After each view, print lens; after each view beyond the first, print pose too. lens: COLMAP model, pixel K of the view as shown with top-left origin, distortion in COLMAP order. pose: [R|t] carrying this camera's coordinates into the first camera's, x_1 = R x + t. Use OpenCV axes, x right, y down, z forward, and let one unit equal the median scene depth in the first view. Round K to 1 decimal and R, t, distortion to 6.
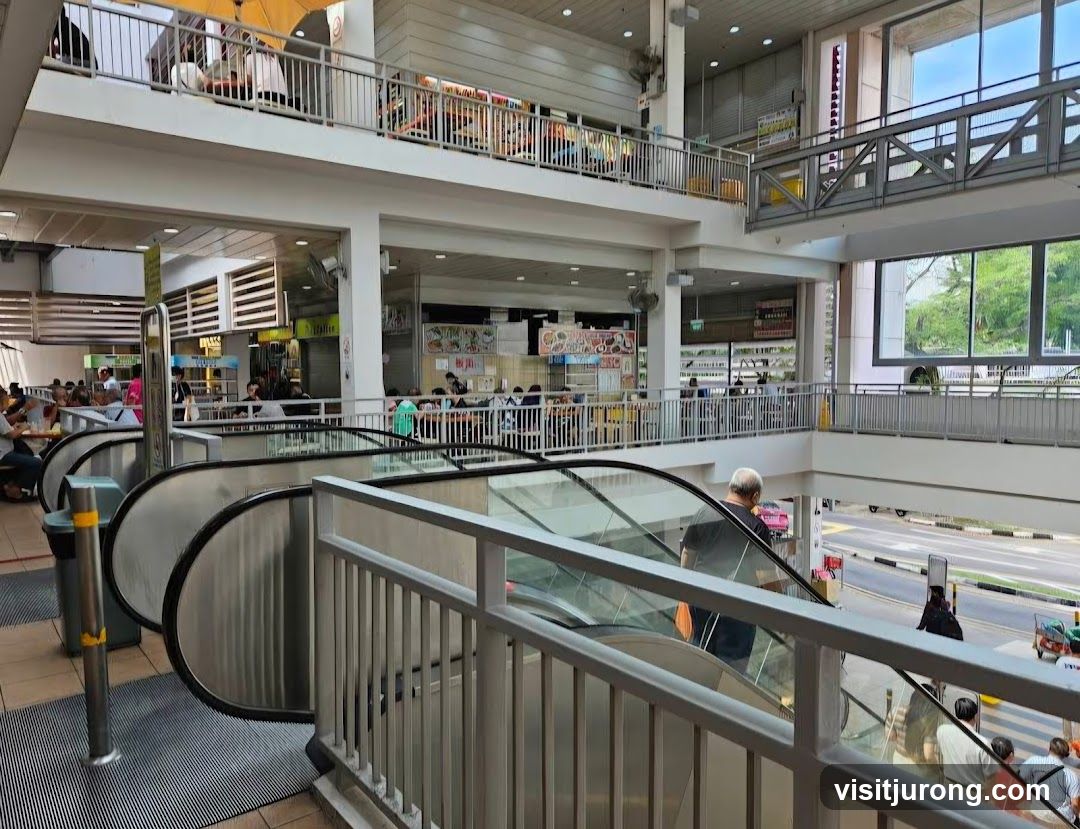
lens RADIAL K [[789.6, 0, 540.0], [0, 789.6, 414.5], [0, 0, 1]] dist [0.052422, -0.000712]
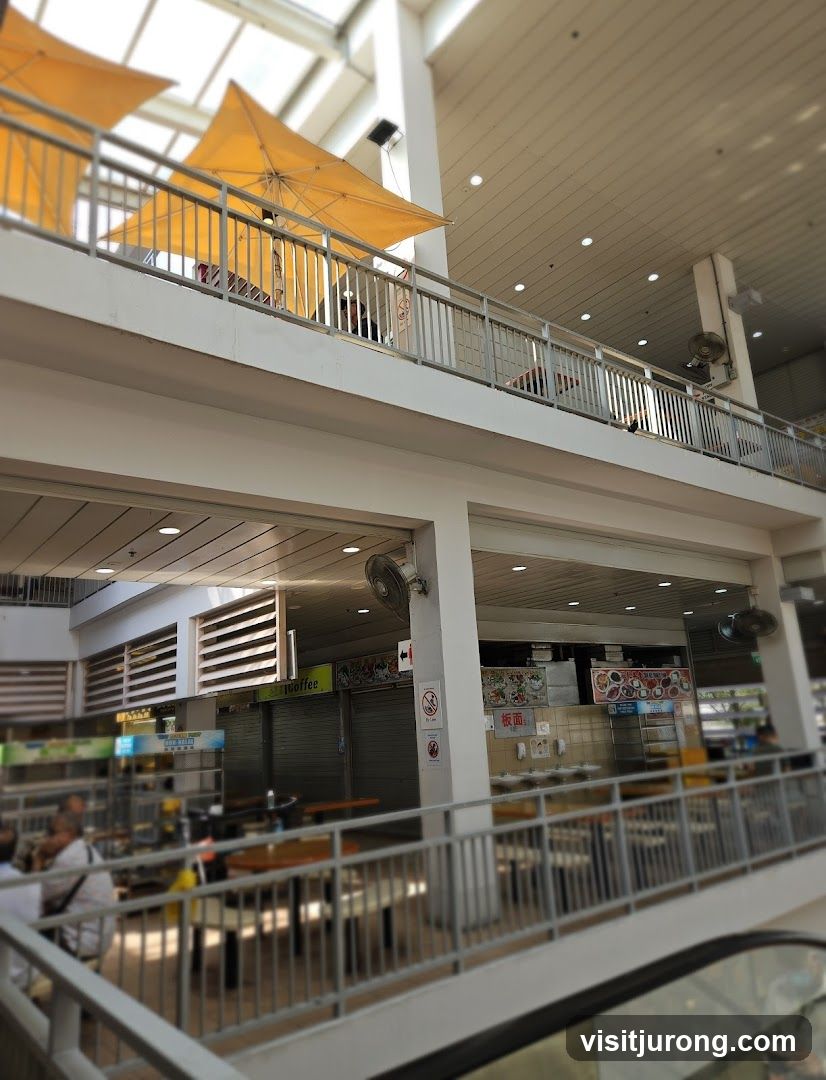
lens RADIAL K [[738.8, 0, 453.3], [0, 738.8, 543.9], [0, 0, 1]] dist [0.078297, -0.000136]
pose [[0.997329, -0.042669, 0.059273, -0.183574], [0.058009, 0.955885, -0.287955, -0.025060], [-0.044371, 0.290624, 0.955808, 0.288863]]
